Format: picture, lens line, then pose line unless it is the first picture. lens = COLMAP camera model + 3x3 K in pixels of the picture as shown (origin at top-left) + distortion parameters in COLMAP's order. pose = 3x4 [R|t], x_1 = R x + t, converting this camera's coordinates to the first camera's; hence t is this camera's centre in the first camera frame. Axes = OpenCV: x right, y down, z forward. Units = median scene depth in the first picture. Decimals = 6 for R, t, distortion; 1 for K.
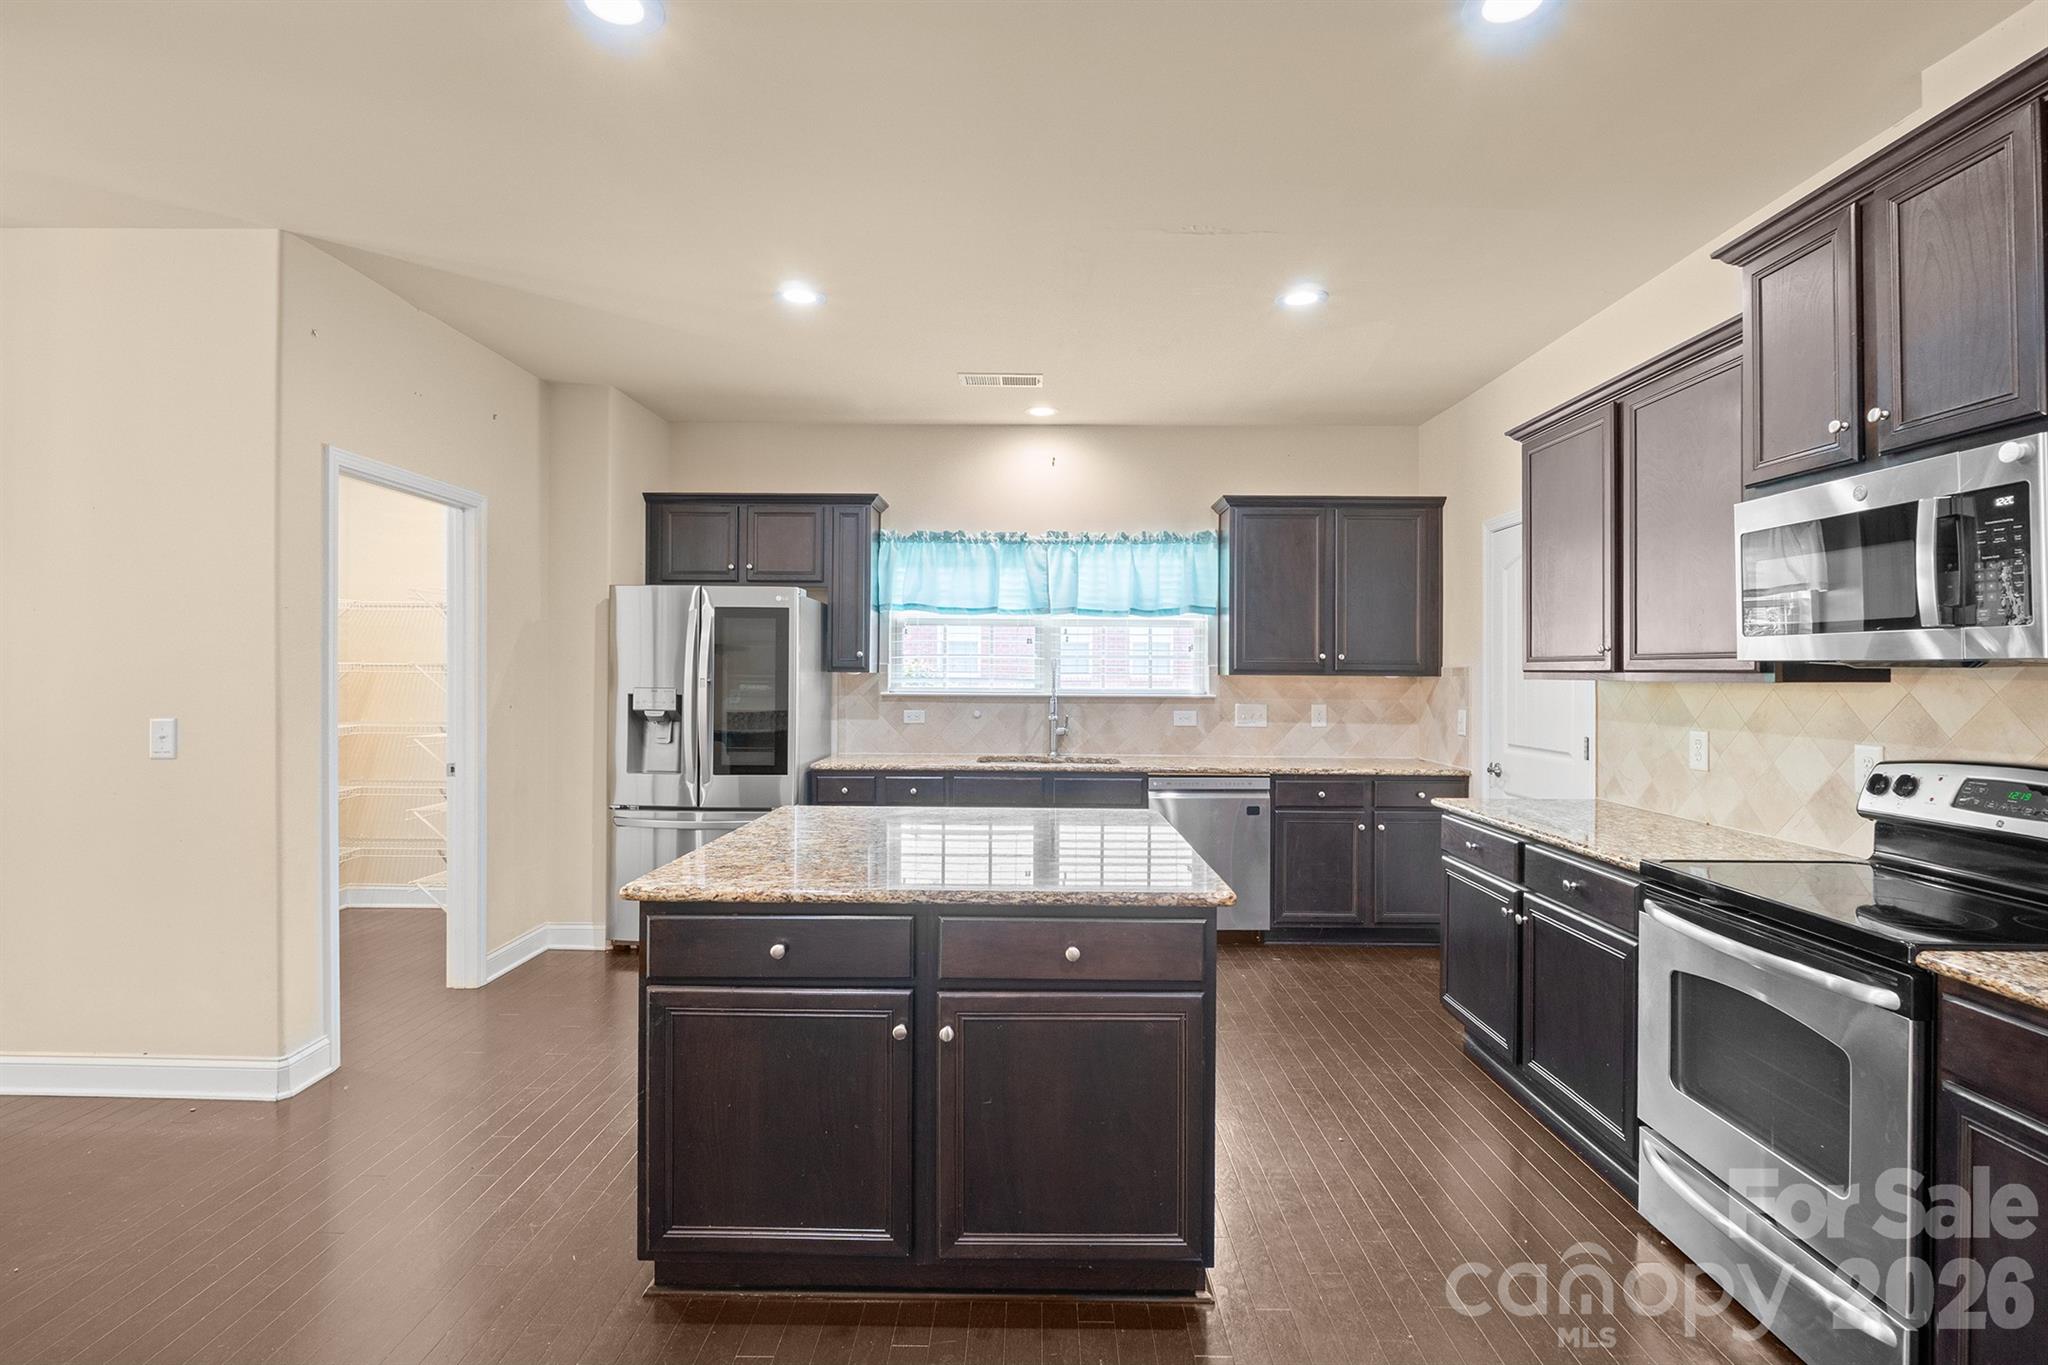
lens RADIAL K [[964.2, 0, 1020.5], [0, 964.2, 671.8], [0, 0, 1]] dist [0.001107, -0.000861]
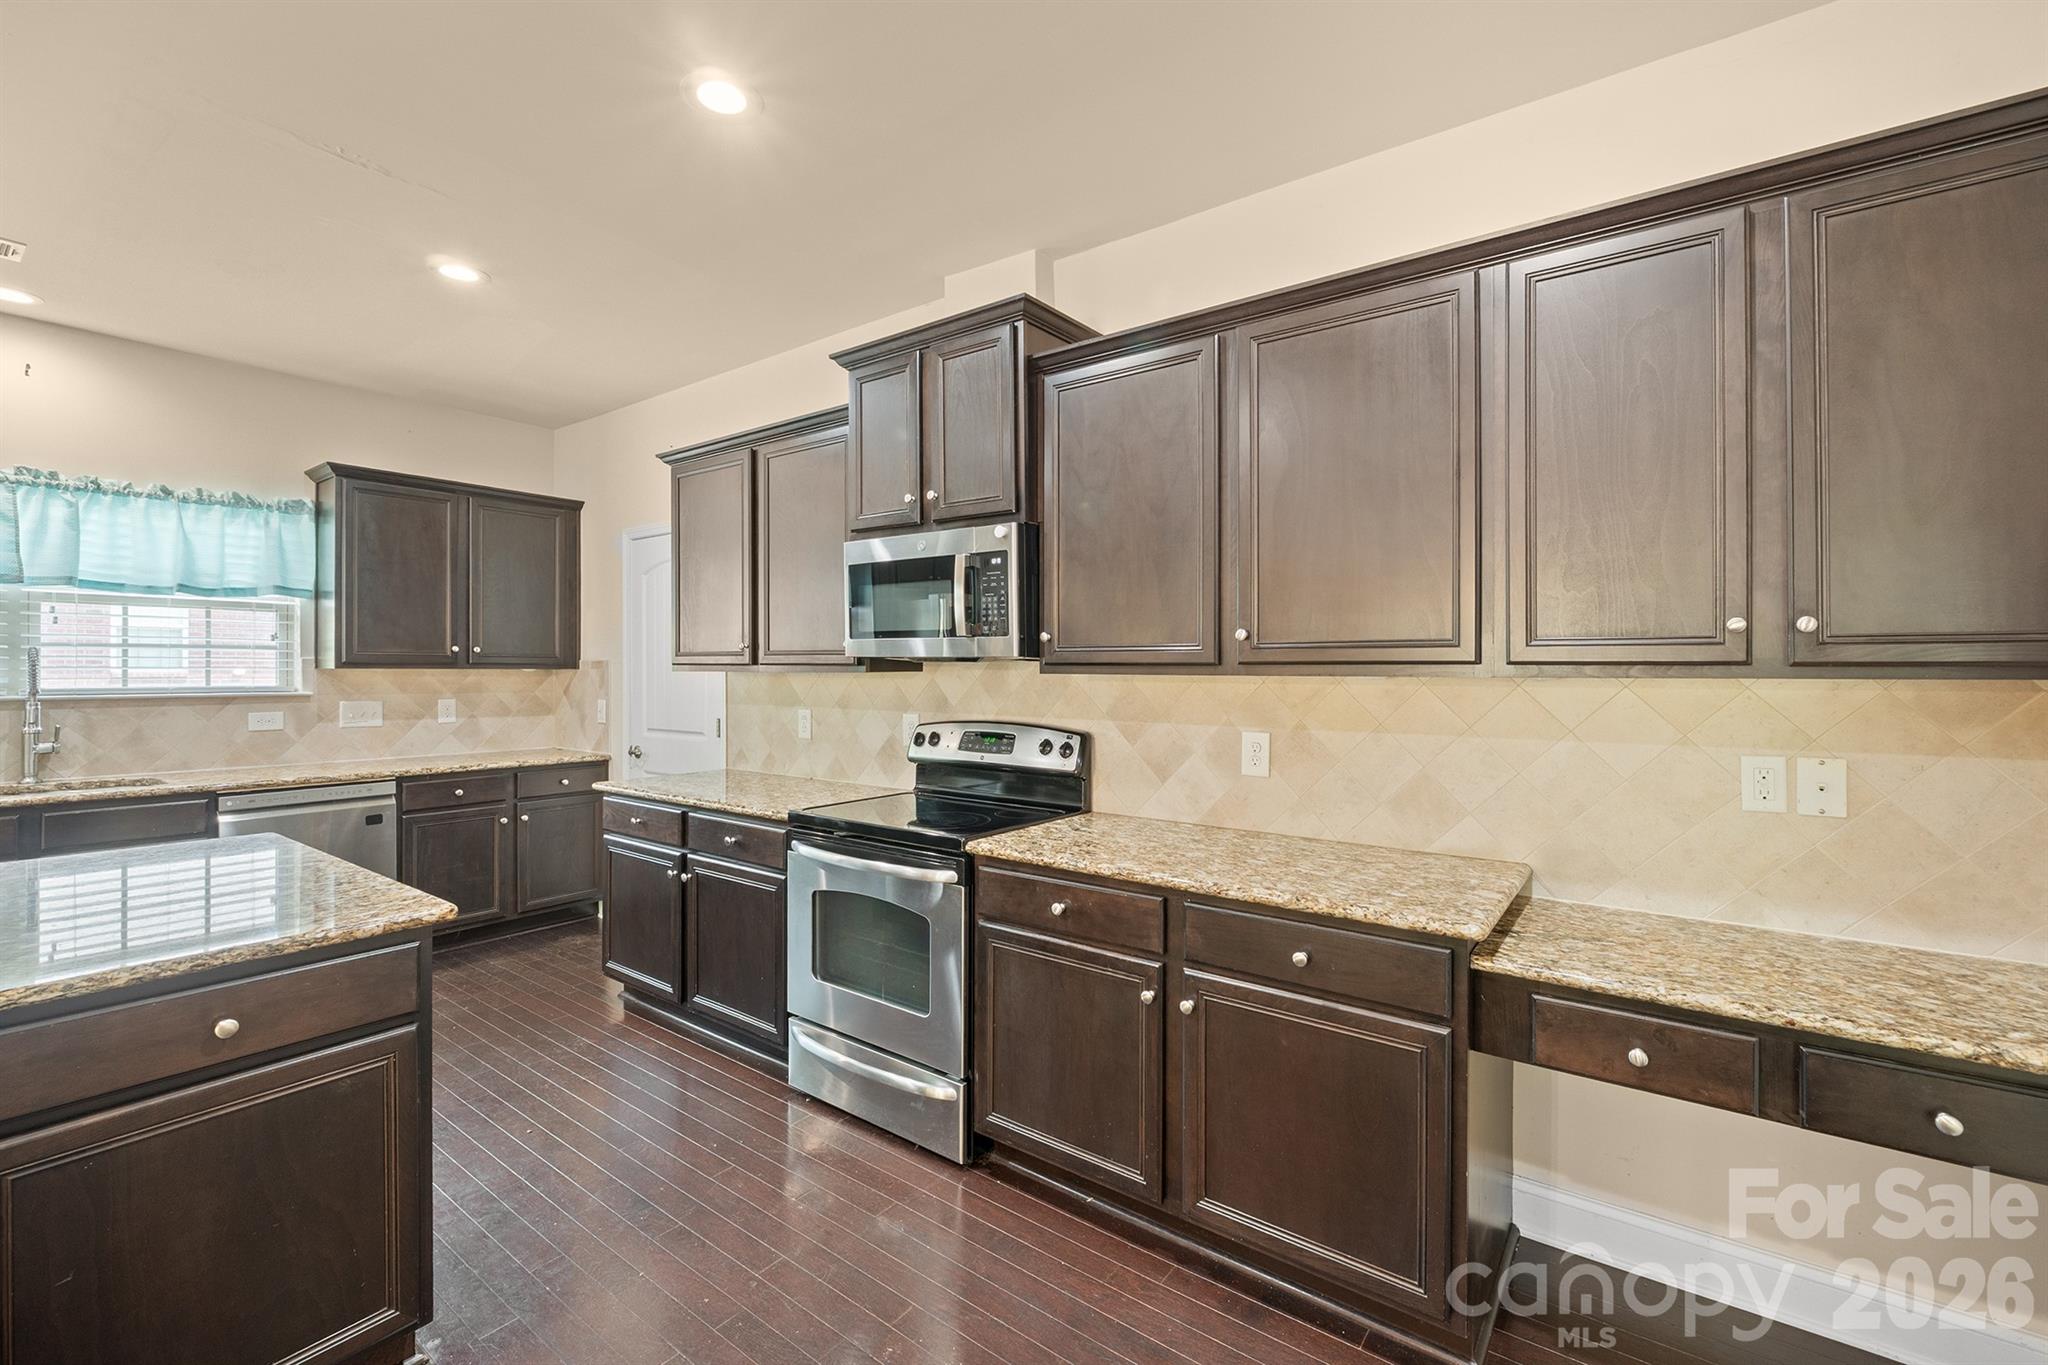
lens RADIAL K [[876.1, 0, 1032.1], [0, 876.1, 667.3], [0, 0, 1]] dist [-0.003926, -0.001078]
pose [[0.588336, -0.003548, 0.808609, -0.079372], [0.001060, 0.999993, 0.003616, -0.000358], [-0.808616, -0.001270, 0.588336, 0.037235]]
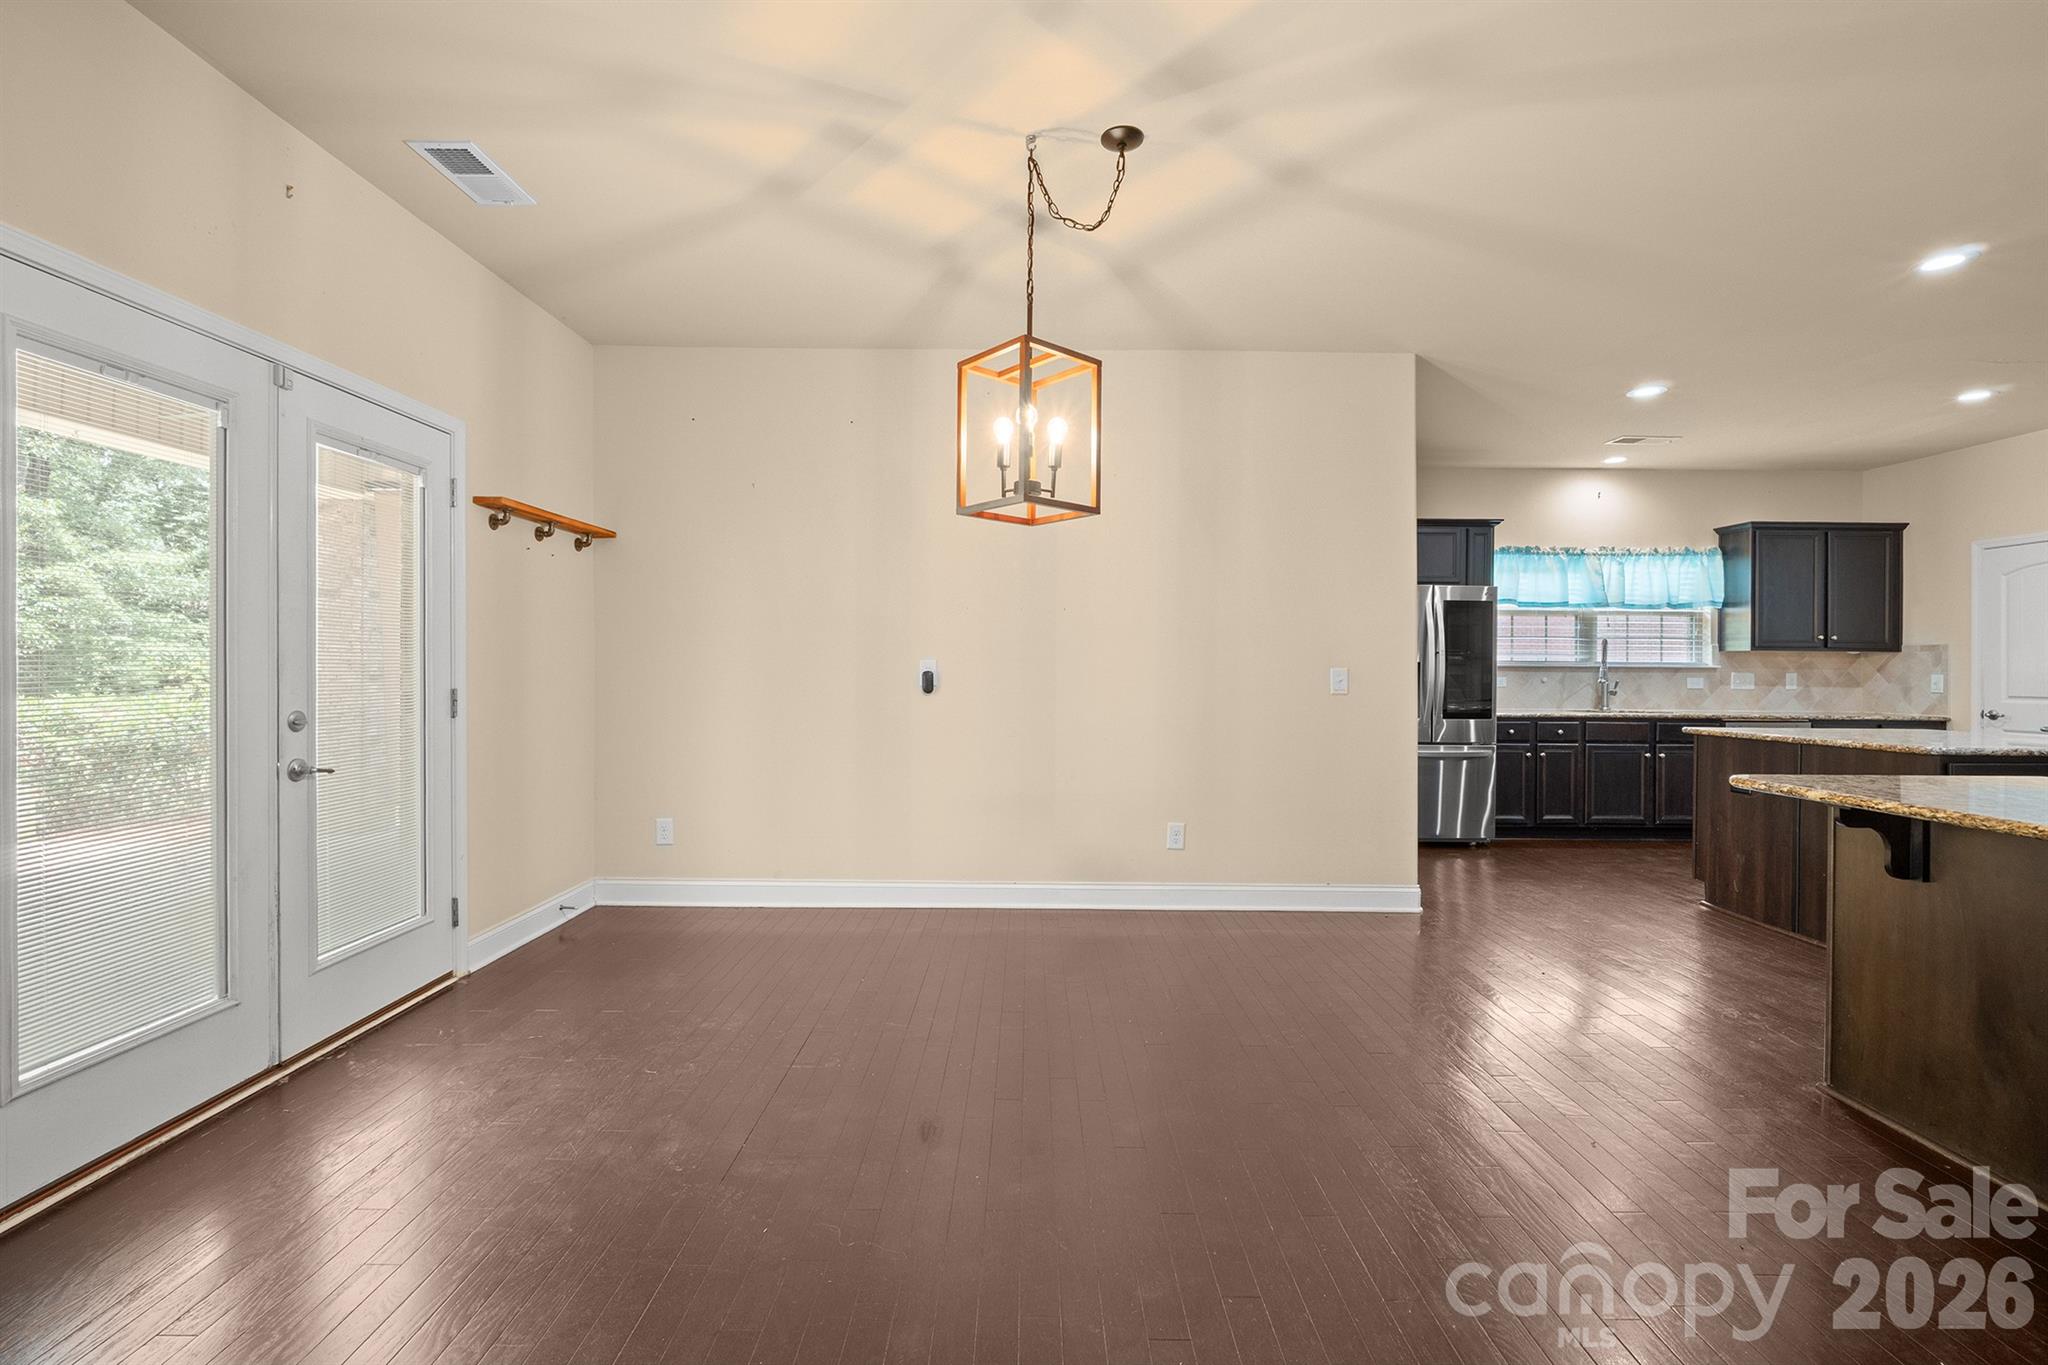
lens RADIAL K [[876.1, 0, 1027.3], [0, 876.1, 665.7], [0, 0, 1]] dist [-0.003926, -0.001078]
pose [[0.999890, 0.001733, 0.014744, -1.290015], [-0.001733, 0.999998, -0.000008, 0.040601], [-0.014744, -0.000018, 0.999891, -0.371484]]
